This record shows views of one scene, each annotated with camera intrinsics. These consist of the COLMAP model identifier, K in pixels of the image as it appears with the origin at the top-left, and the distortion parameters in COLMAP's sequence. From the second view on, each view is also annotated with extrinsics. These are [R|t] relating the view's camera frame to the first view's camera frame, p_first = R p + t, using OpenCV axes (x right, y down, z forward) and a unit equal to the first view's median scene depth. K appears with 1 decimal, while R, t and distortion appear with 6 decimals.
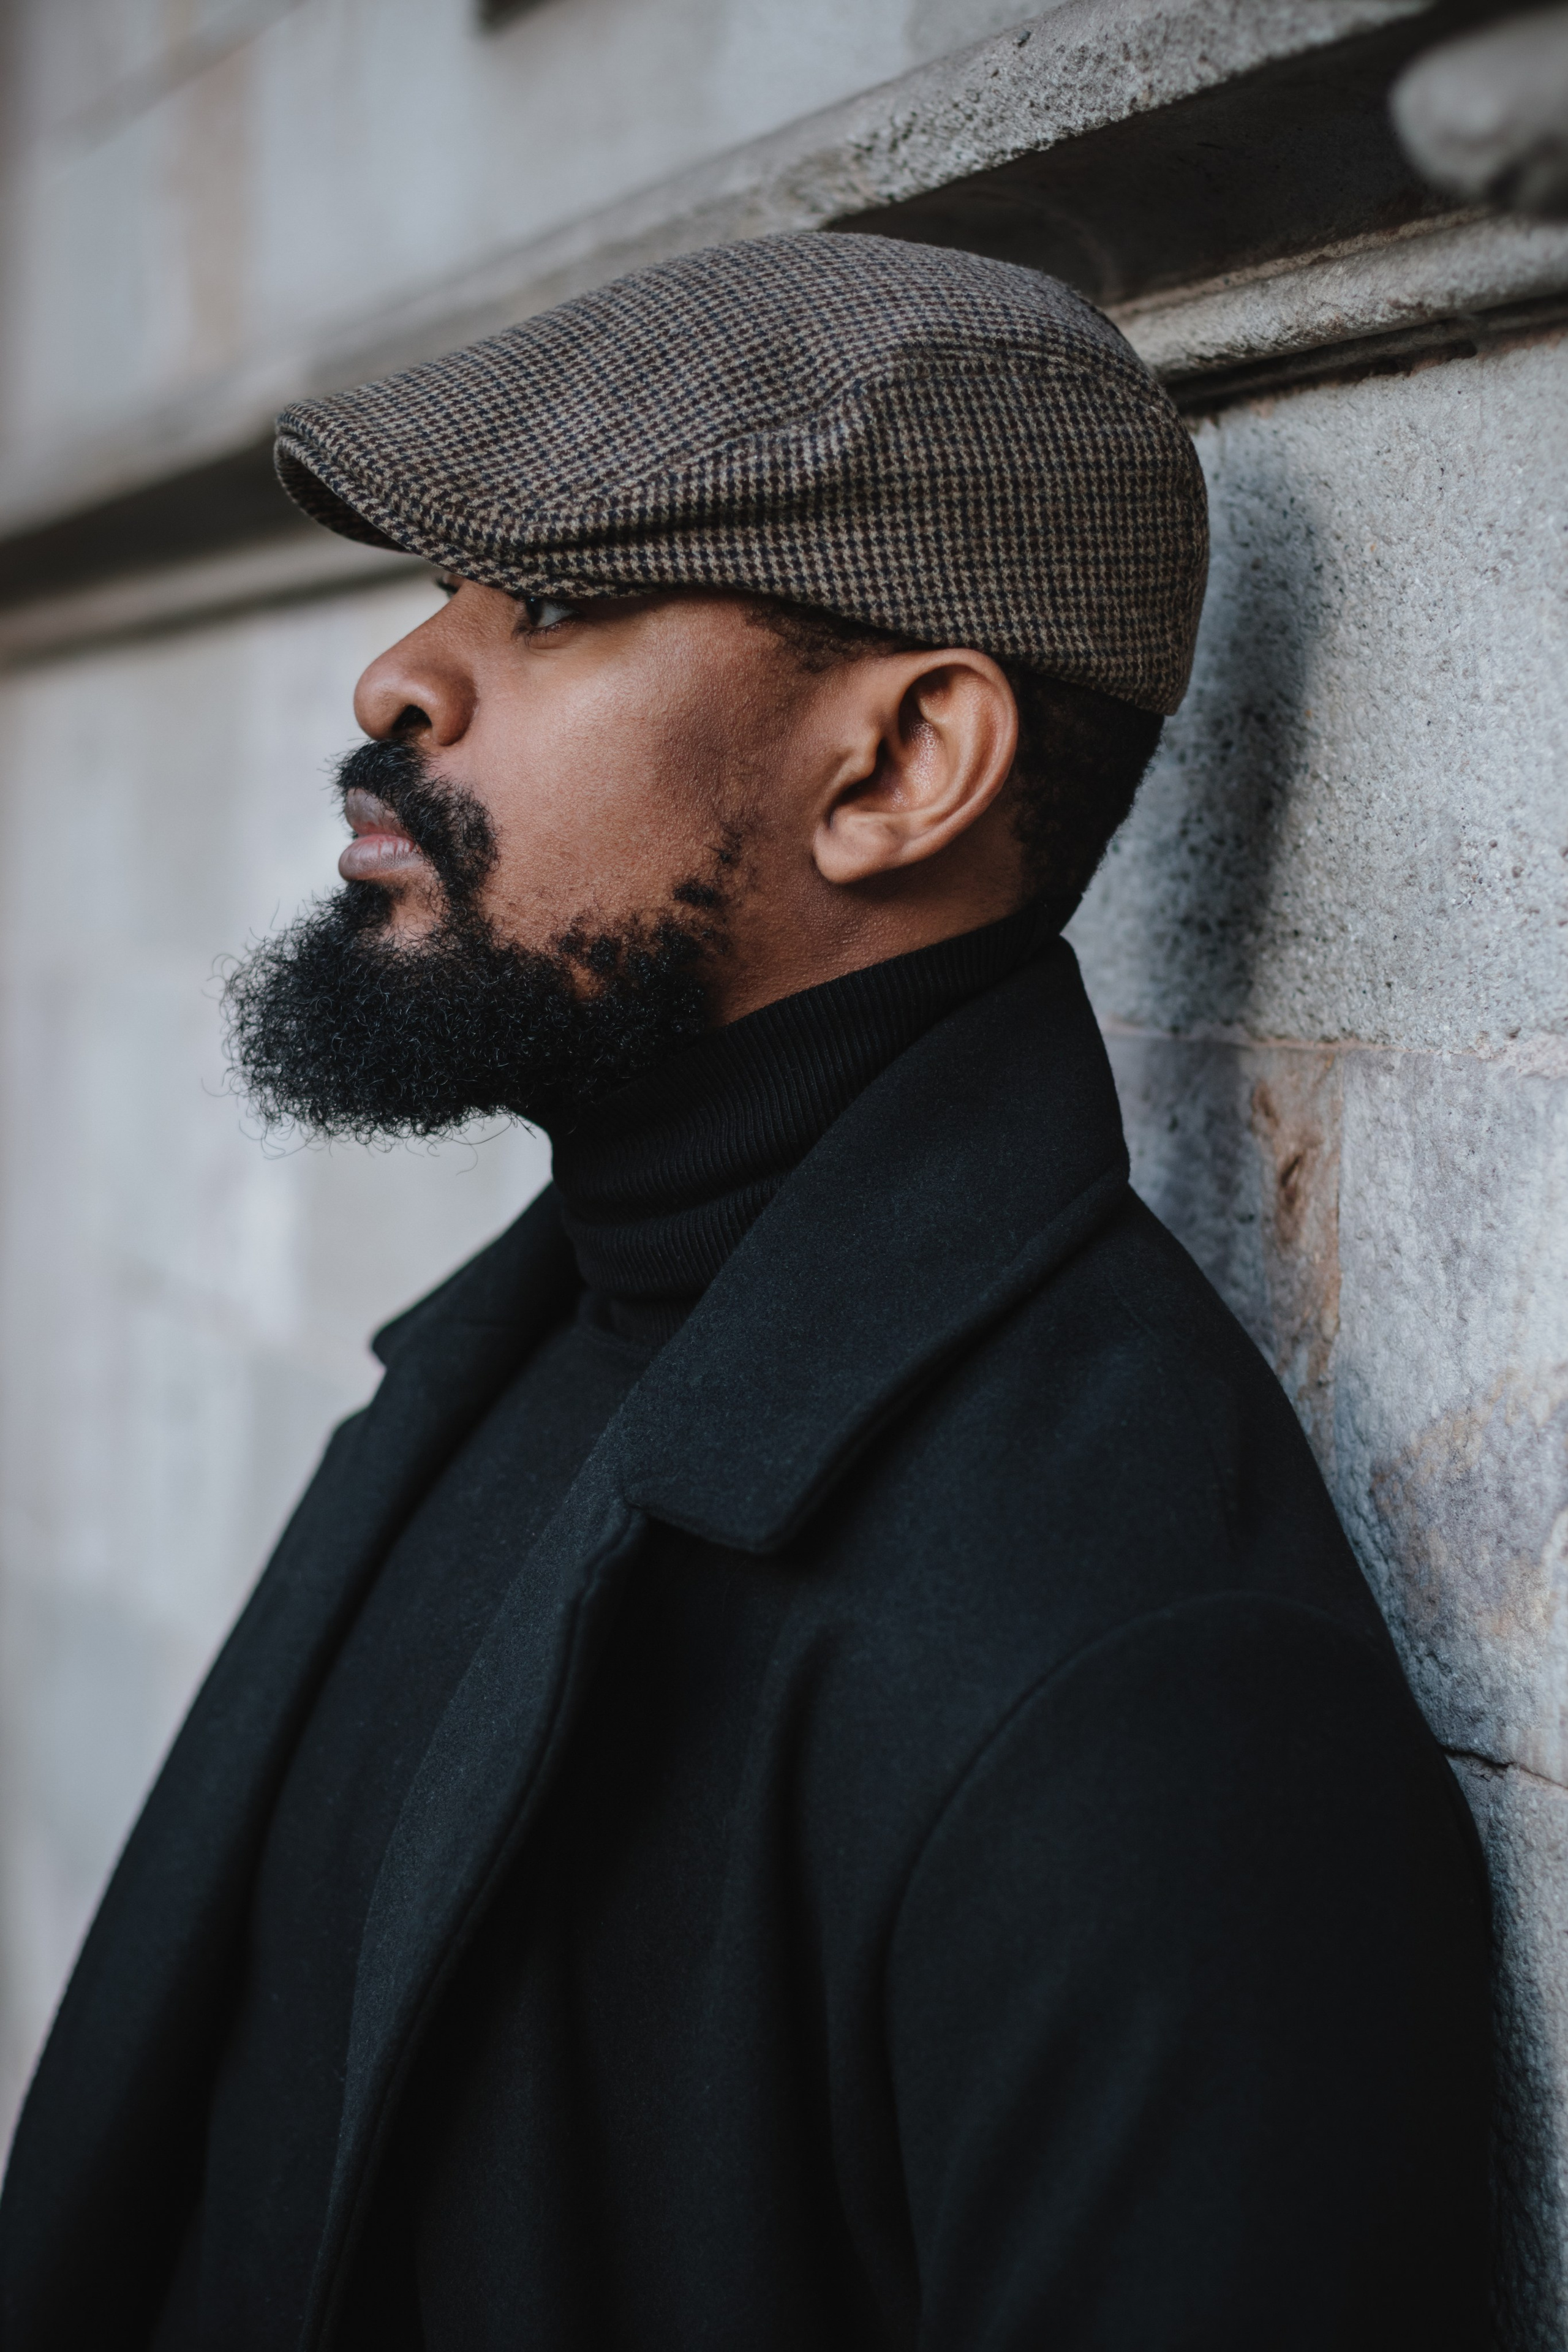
lens RADIAL K [[5108.4, 0, 784.0], [0, 5108.4, 1176.0], [0, 0, 1]] dist [-0.305045, 0.165754]
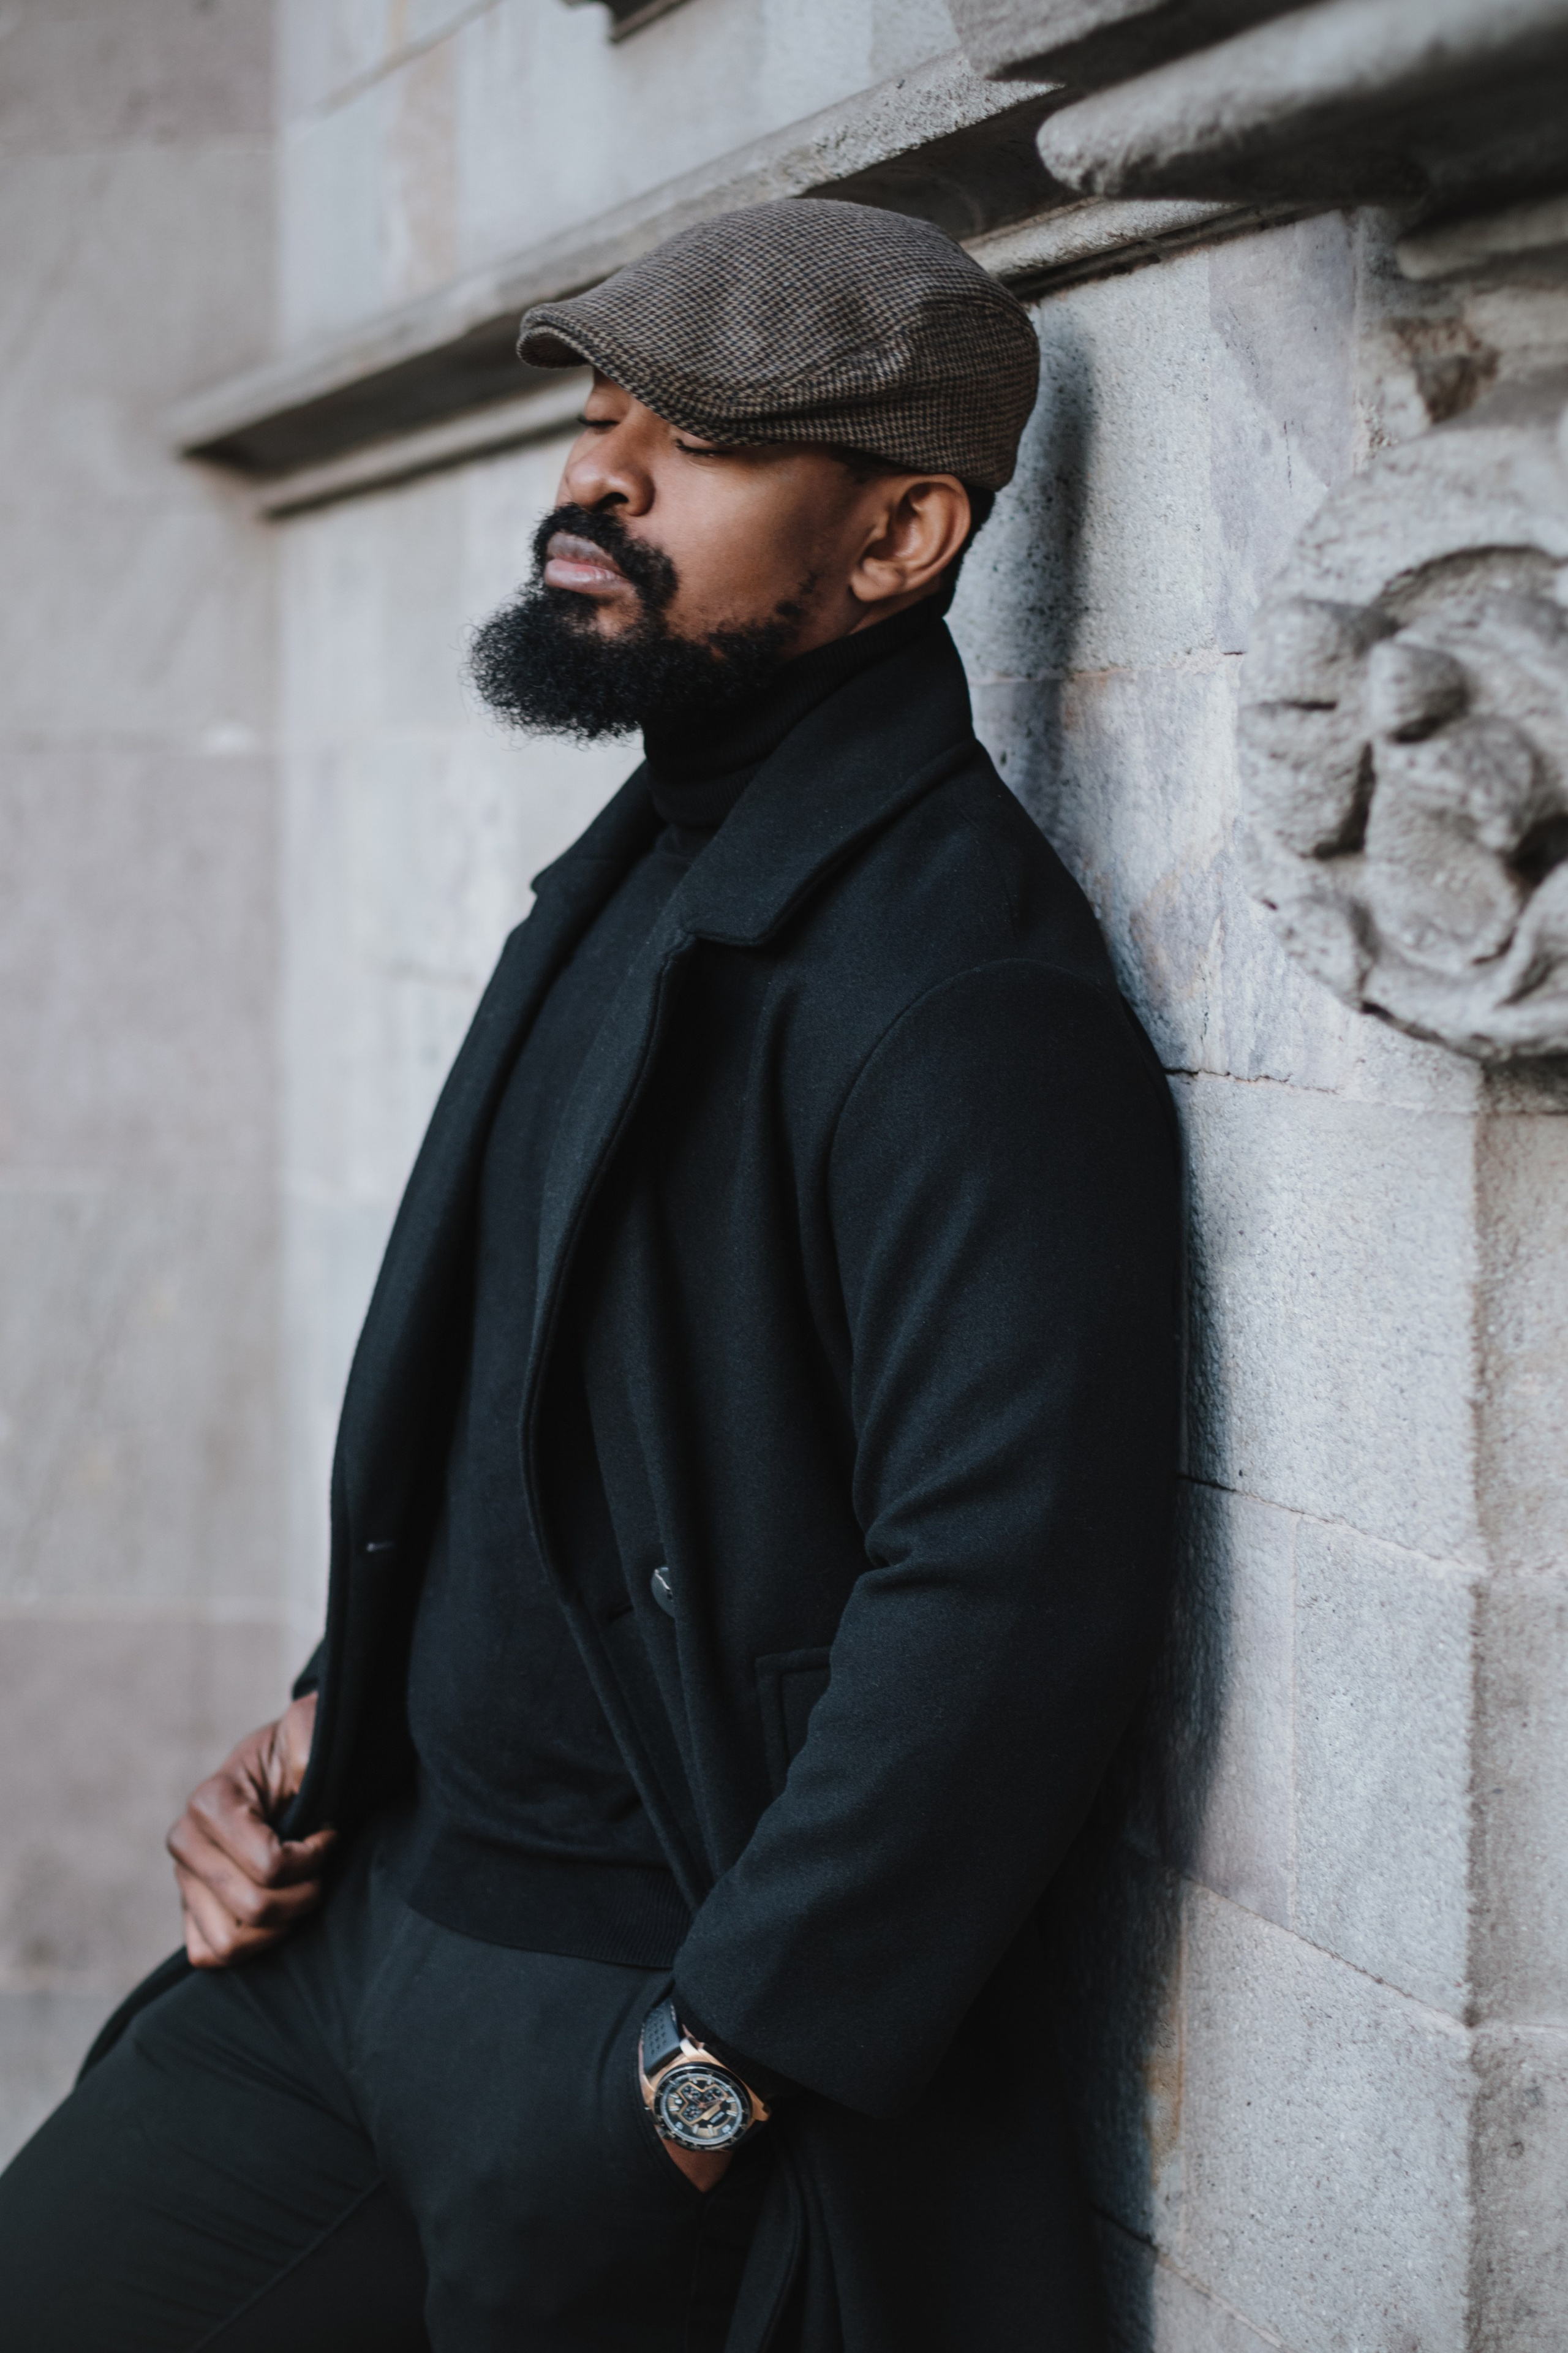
lens RADIAL K [[5110.1, 0, 784.0], [0, 5110.1, 1176.5], [0, 0, 1]] dist [-0.305045, 0.165754]
pose [[0.998366, -0.029101, -0.049179, 0.077740], [0.030263, 0.999276, 0.023056, 0.096783], [0.048472, -0.024507, 0.998524, -0.674753]]
